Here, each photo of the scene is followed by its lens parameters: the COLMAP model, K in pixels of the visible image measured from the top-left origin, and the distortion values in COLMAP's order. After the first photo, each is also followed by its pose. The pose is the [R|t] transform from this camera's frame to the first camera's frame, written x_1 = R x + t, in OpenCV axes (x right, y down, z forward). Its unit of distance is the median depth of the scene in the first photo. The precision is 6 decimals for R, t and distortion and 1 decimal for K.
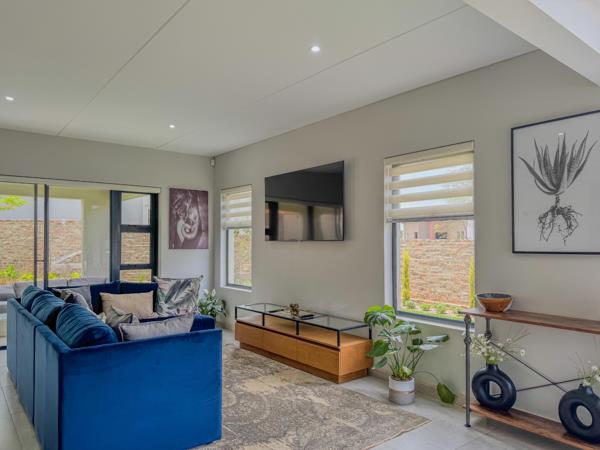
lens RADIAL K [[429.7, 0, 295.7], [0, 429.7, 244.9], [0, 0, 1]] dist [0.026488, -0.027516]
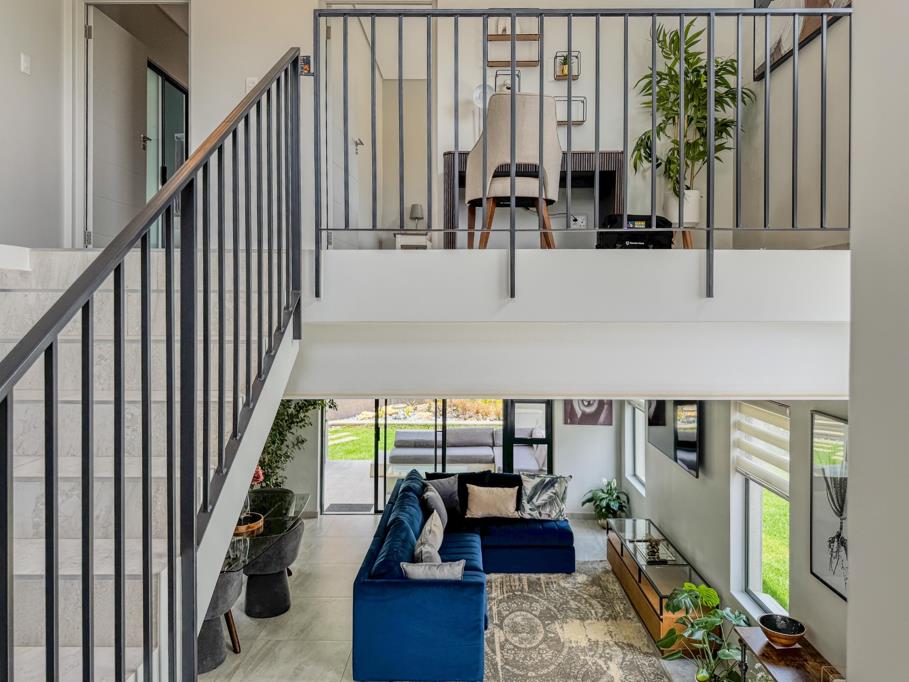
lens RADIAL K [[651.0, 0, 450.9], [0, 651.0, 332.8], [0, 0, 1]] dist [0.026488, -0.027516]
pose [[0.778432, 0.014386, -0.627564, 0.494677], [0.001200, 0.999701, 0.024405, -0.296595], [0.627728, -0.019750, 0.778182, -0.203361]]
